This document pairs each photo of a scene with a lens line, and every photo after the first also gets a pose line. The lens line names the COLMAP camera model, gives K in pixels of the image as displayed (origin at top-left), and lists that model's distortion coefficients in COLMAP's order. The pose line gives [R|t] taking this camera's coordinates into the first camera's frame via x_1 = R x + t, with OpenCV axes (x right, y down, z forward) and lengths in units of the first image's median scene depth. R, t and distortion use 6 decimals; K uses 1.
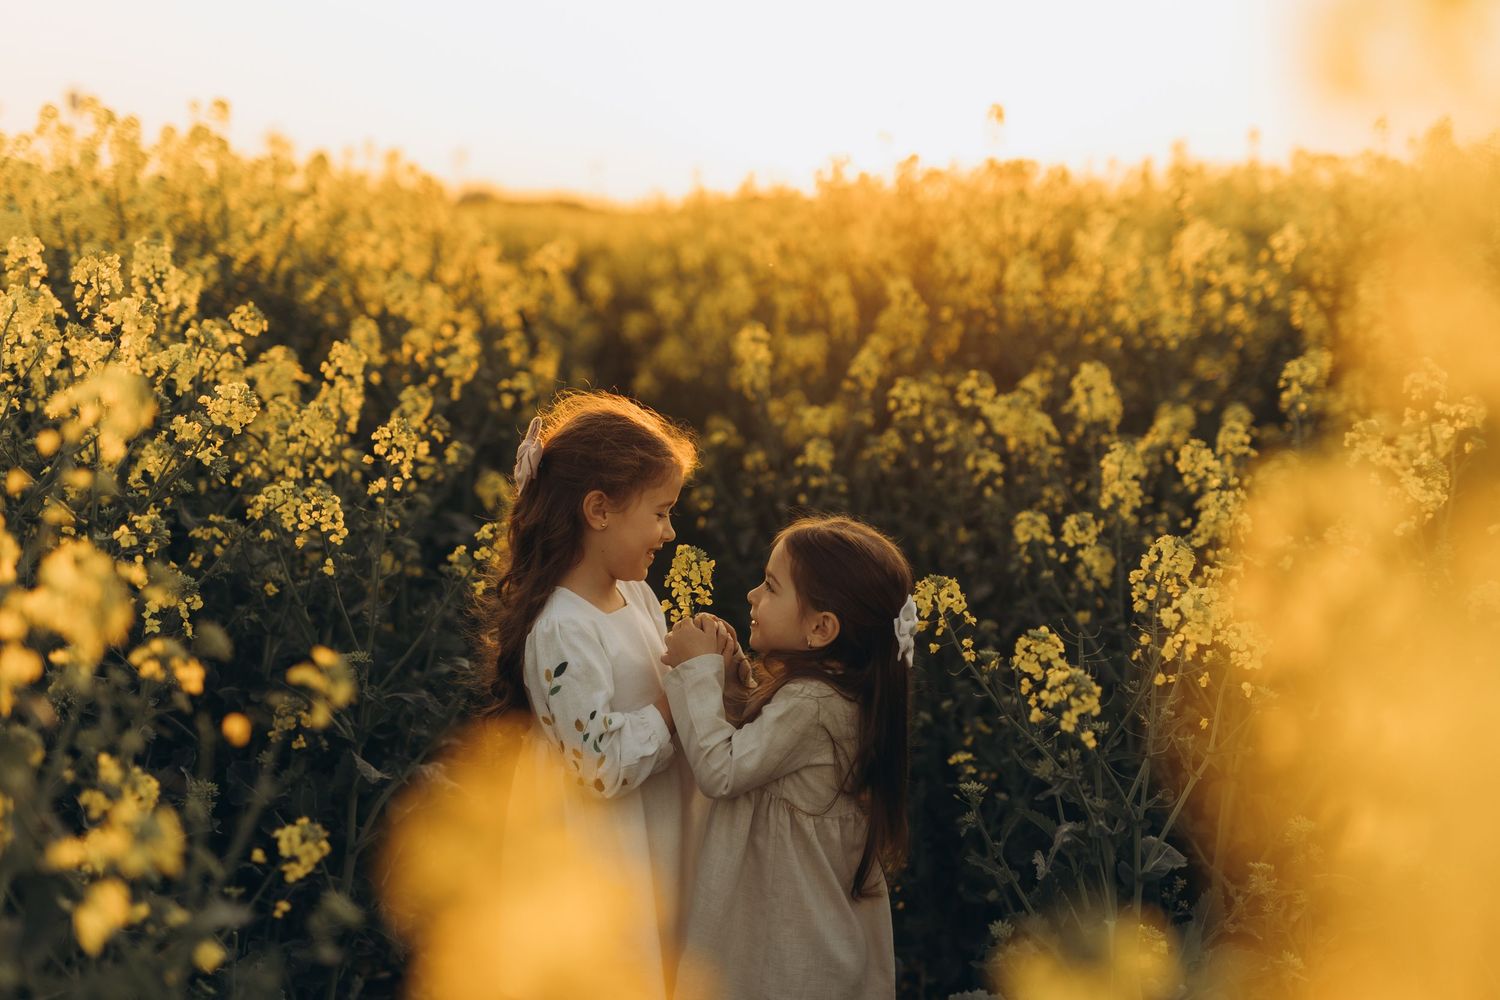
lens RADIAL K [[2230.5, 0, 750.0], [0, 2230.5, 500.0], [0, 0, 1]] dist [0.409593, -3.374440]
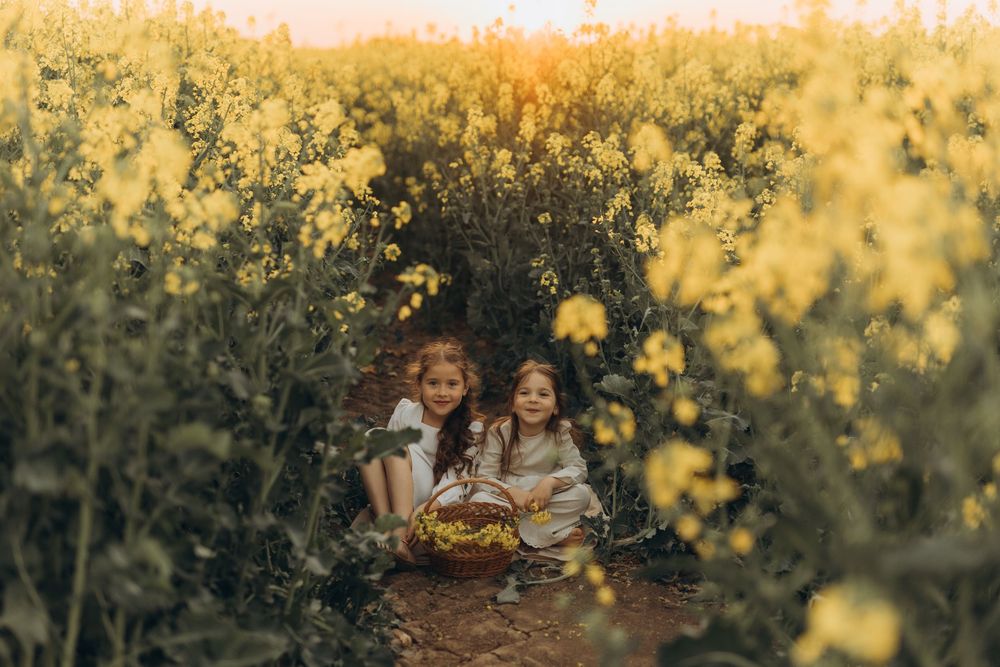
lens RADIAL K [[1487.0, 0, 500.0], [0, 1487.0, 333.5], [0, 0, 1]] dist [0.409593, -3.374440]
pose [[0.995954, 0.010594, 0.089233, -0.100967], [-0.015812, 0.998192, 0.057982, 0.049732], [-0.088458, -0.059159, 0.994322, -0.369064]]
